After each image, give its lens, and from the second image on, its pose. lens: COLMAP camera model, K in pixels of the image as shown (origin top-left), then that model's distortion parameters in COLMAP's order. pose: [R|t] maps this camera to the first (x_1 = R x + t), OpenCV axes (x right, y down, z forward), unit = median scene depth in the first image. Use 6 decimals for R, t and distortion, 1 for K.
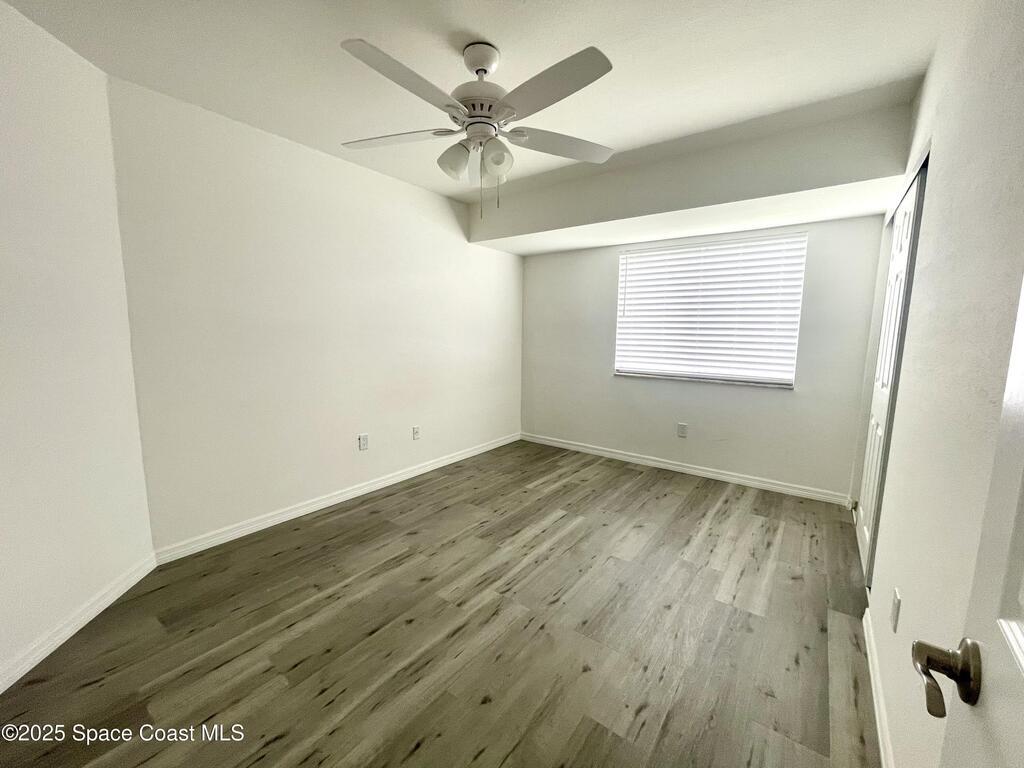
lens RADIAL K [[414.2, 0, 513.3], [0, 414.2, 385.6], [0, 0, 1]] dist [-0.000244, 0.001031]
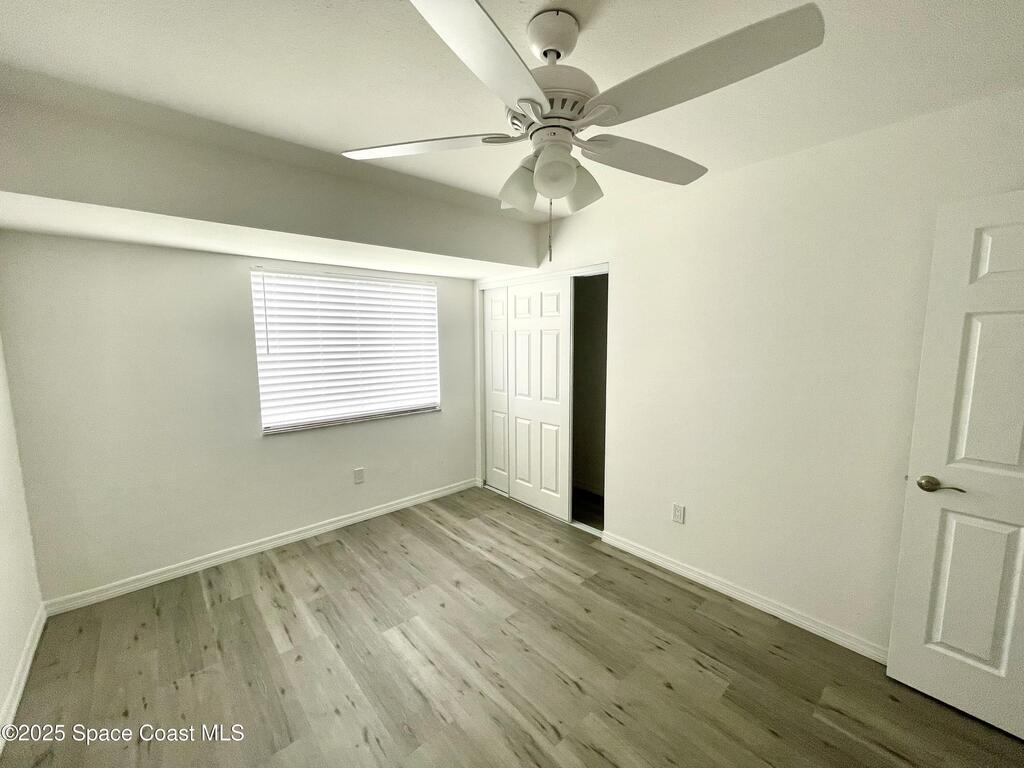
lens RADIAL K [[414.2, 0, 514.3], [0, 414.2, 384.0], [0, 0, 1]] dist [-0.000244, 0.001031]
pose [[0.208157, -0.126306, 0.969906, -0.436308], [0.143925, 0.984788, 0.097355, -0.149478], [-0.967448, 0.119329, 0.223169, 0.501526]]
